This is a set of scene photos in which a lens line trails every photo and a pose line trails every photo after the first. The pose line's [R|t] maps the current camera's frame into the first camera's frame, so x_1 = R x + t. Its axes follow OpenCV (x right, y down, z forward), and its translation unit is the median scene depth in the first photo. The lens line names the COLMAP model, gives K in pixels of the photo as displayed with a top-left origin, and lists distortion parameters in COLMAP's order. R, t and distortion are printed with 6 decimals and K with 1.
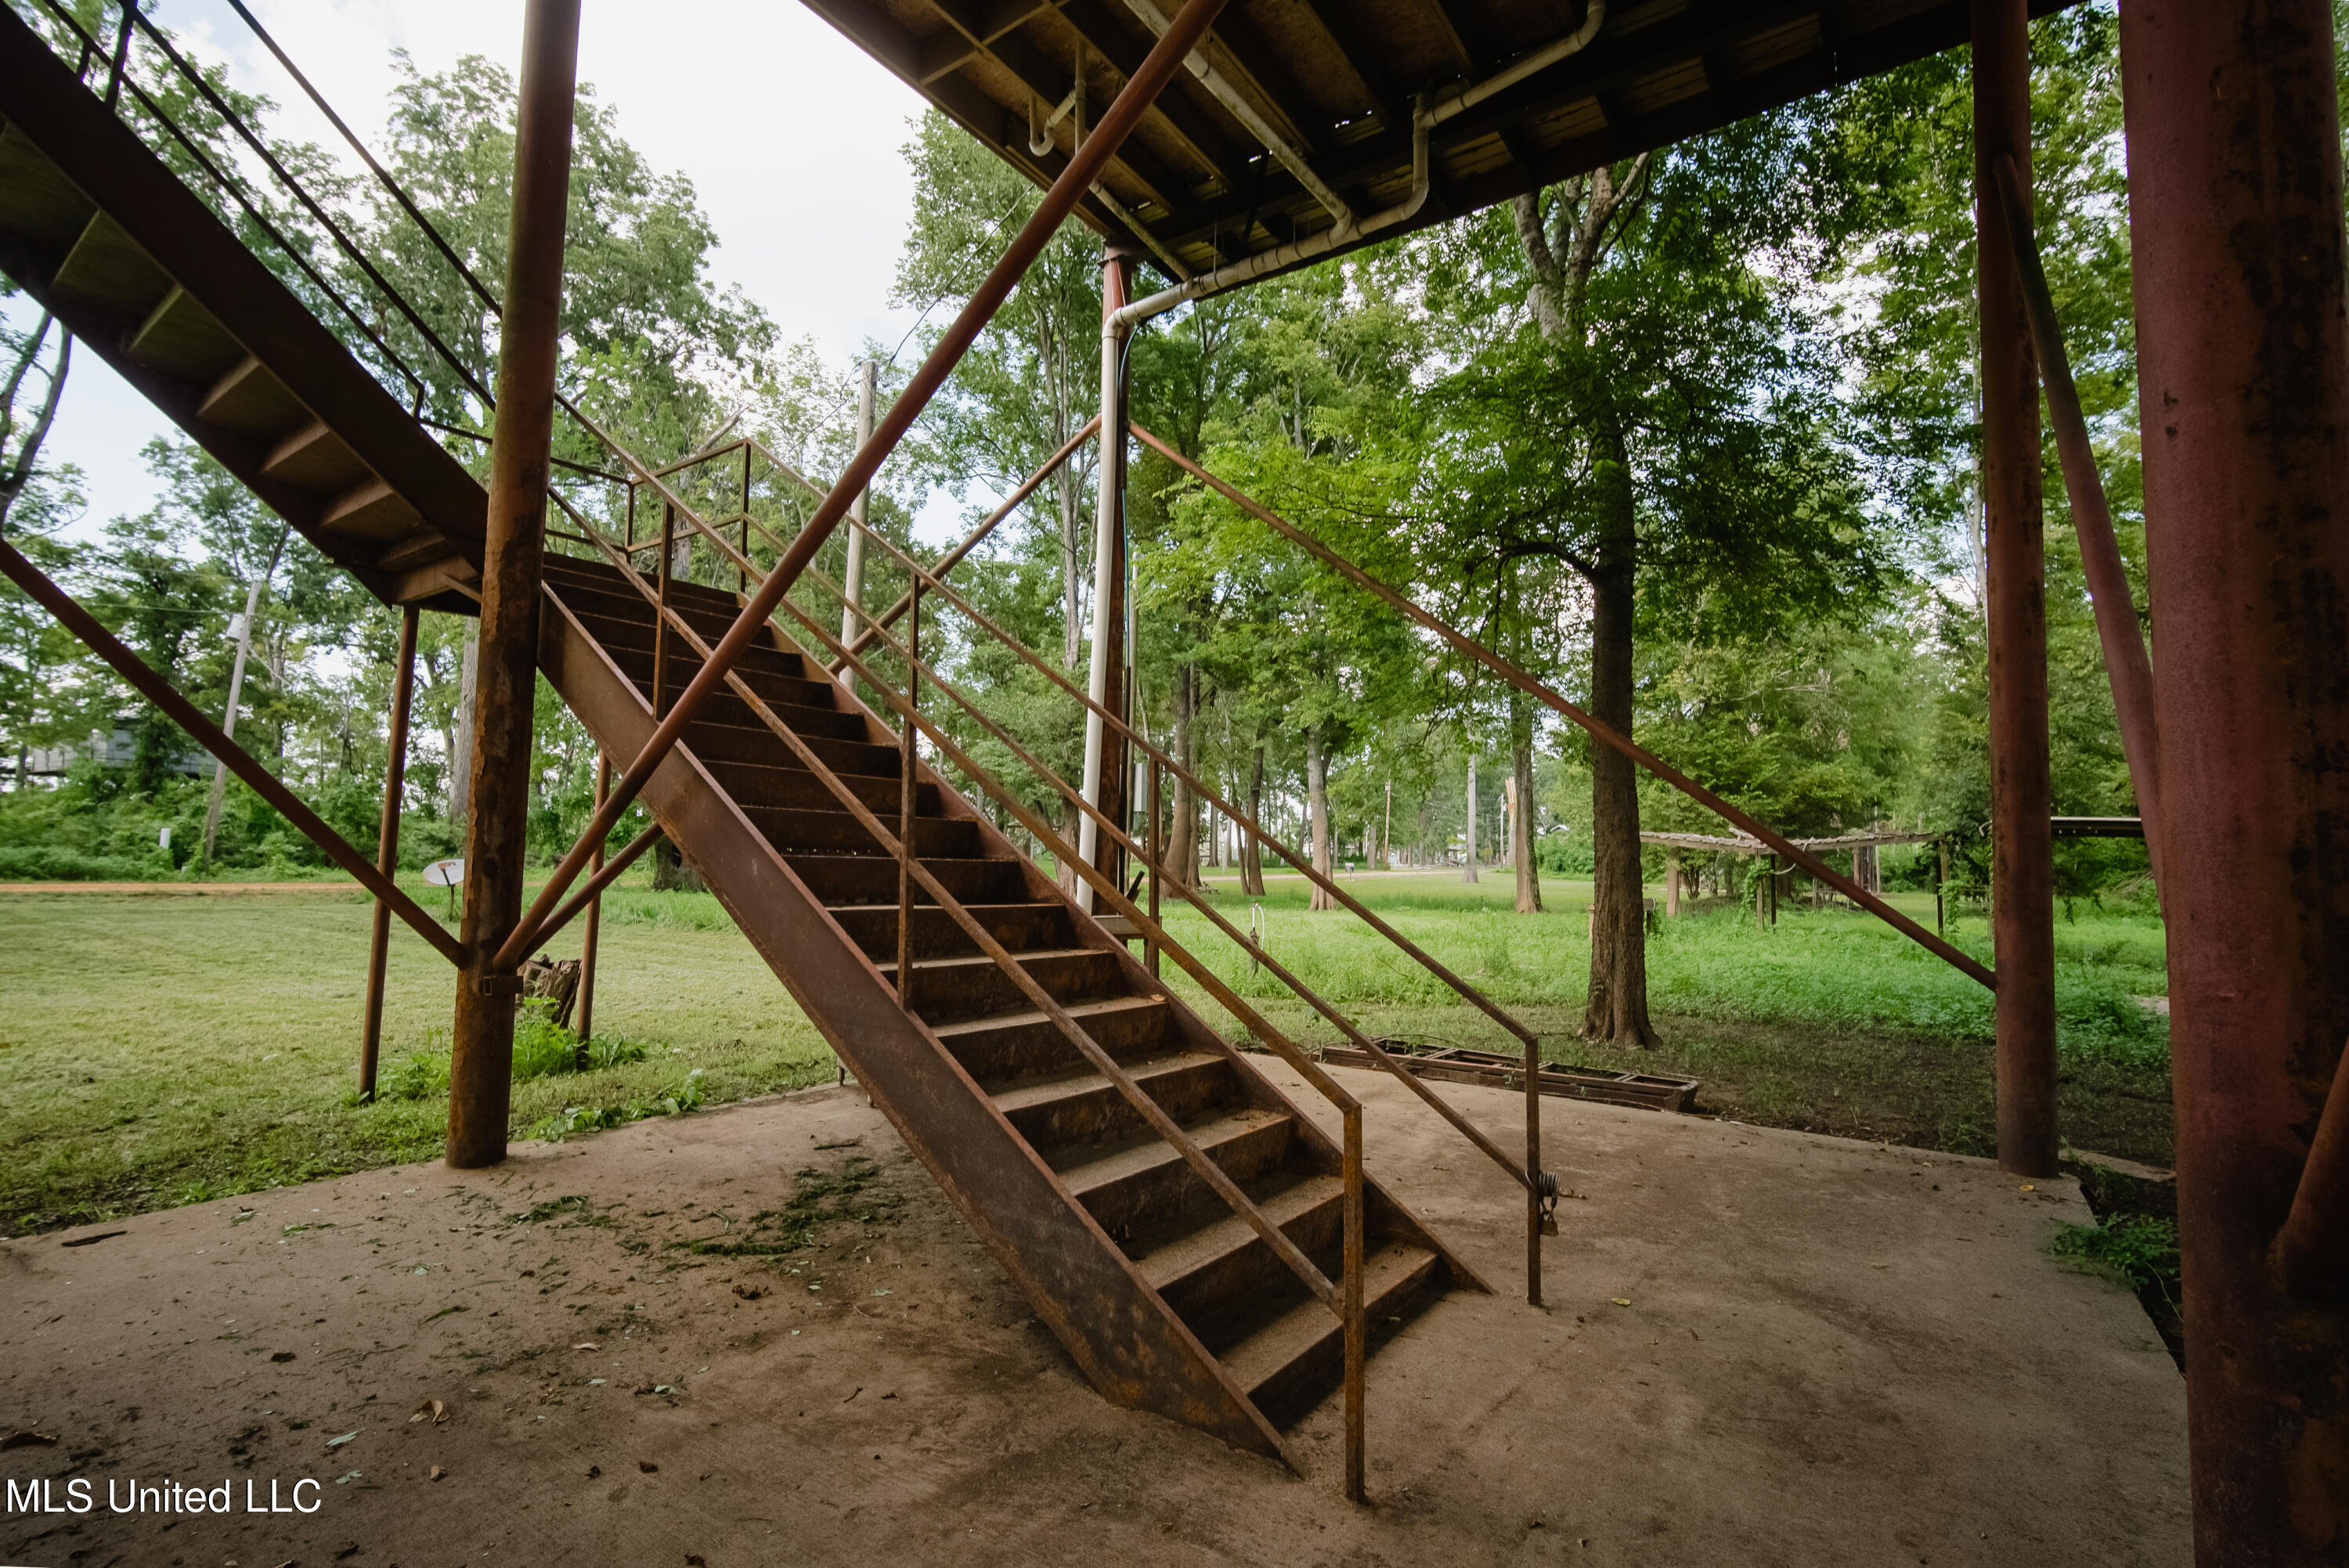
lens RADIAL K [[1027.4, 0, 1184.0], [0, 1027.4, 784.6], [0, 0, 1]] dist [-0.015078, 0.004079]
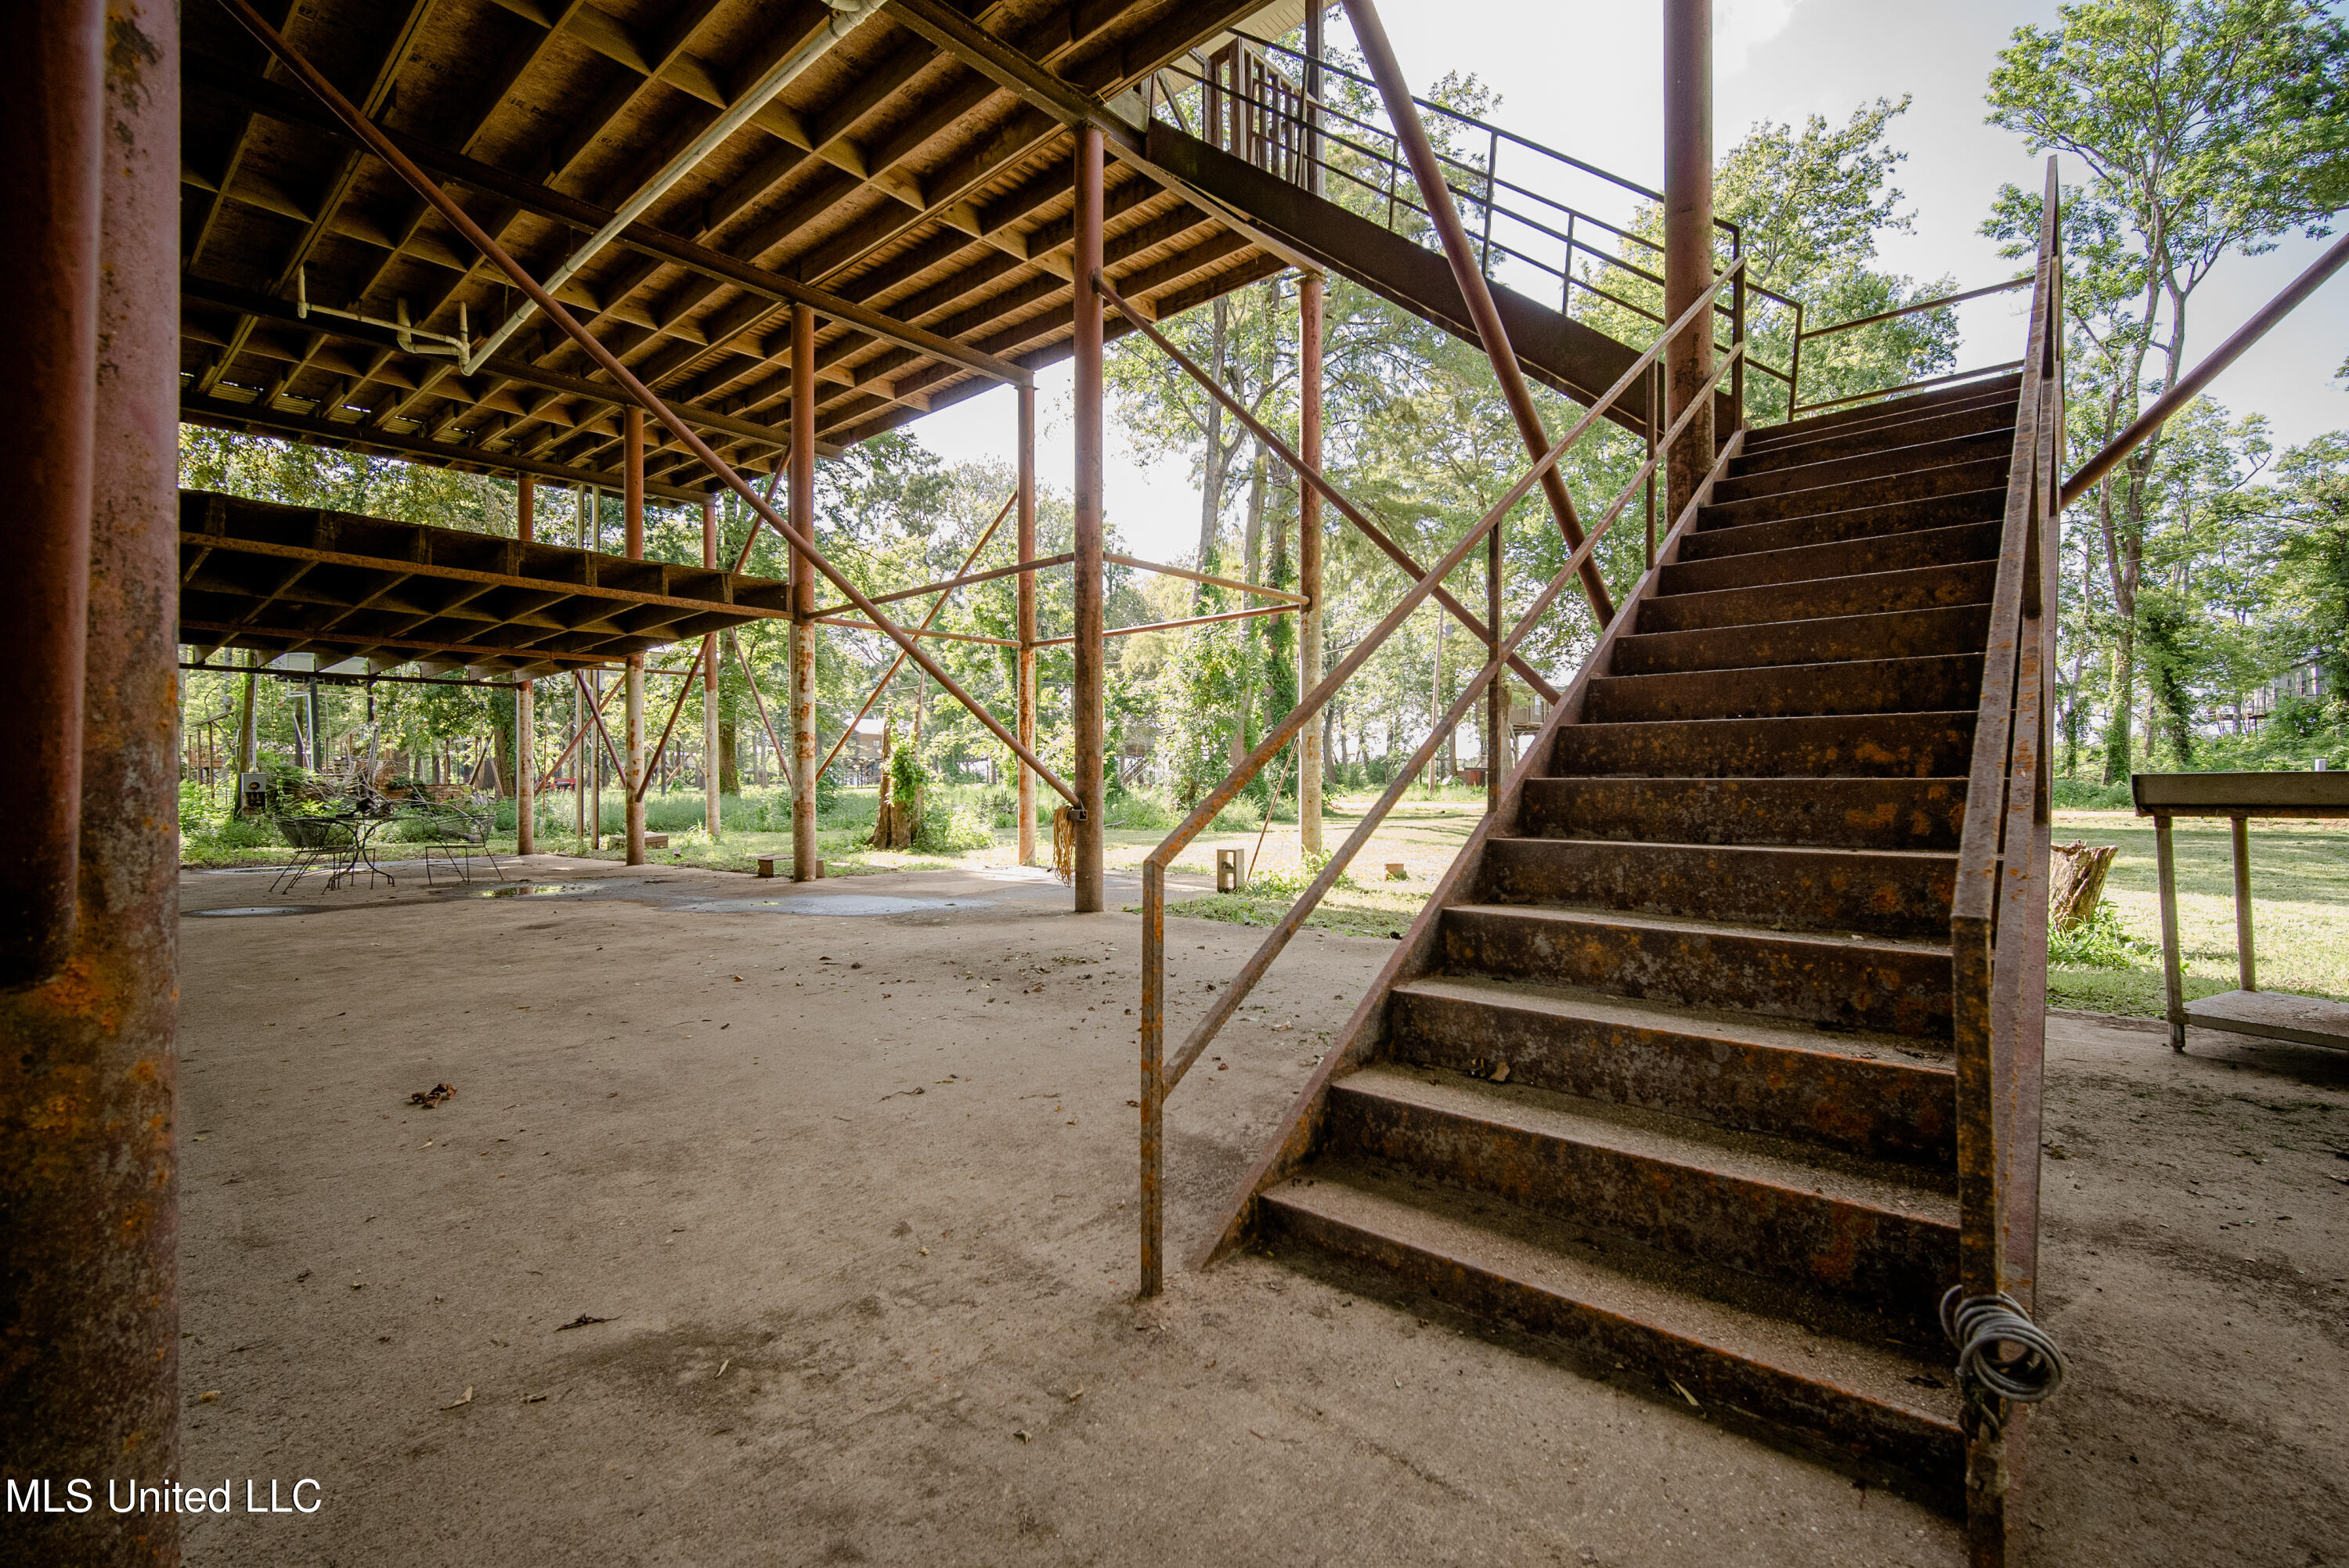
lens RADIAL K [[1027.4, 0, 1182.7], [0, 1027.4, 789.5], [0, 0, 1]] dist [-0.015078, 0.004079]
pose [[-0.093352, -0.013926, -0.995536, 0.979487], [0.080346, 0.996536, -0.021474, 0.268745], [0.992386, -0.081991, -0.091910, 1.068337]]
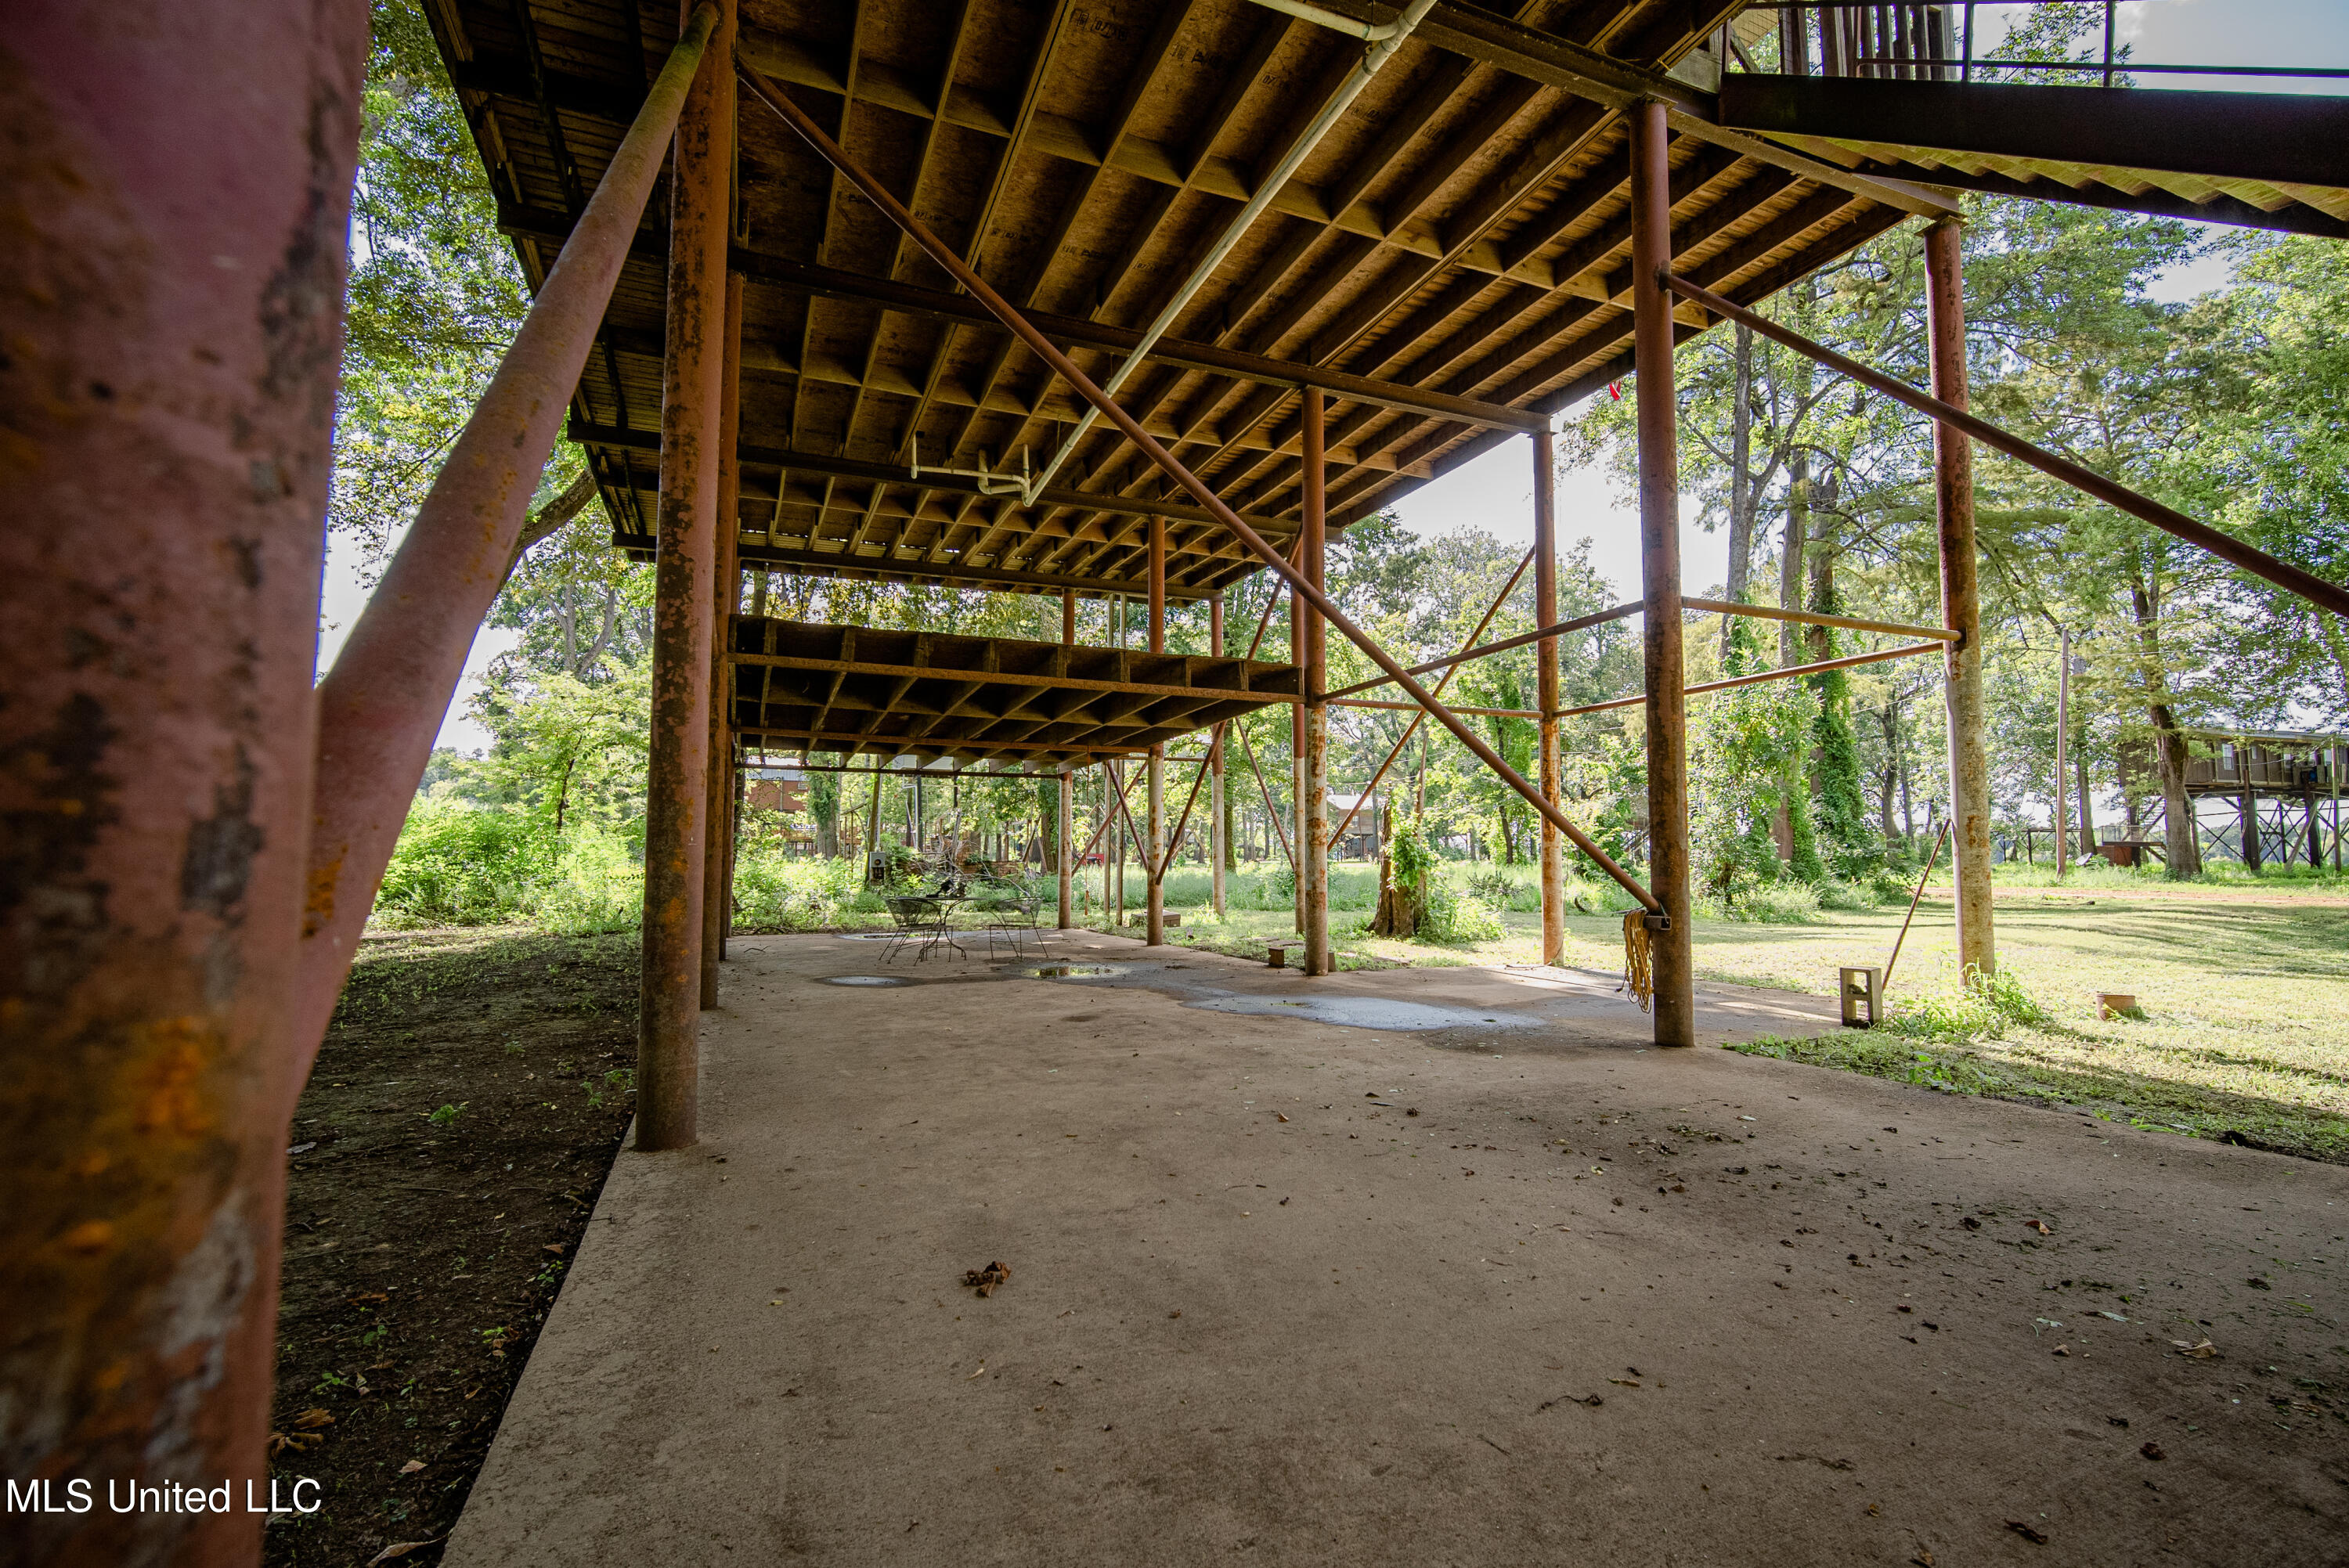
lens RADIAL K [[1027.4, 0, 1164.6], [0, 1027.4, 785.8], [0, 0, 1]] dist [-0.015078, 0.004079]
pose [[-0.535679, -0.080808, -0.840546, 0.646700], [0.052885, 0.990246, -0.128903, 0.175569], [0.842764, -0.113503, -0.526181, 0.779160]]
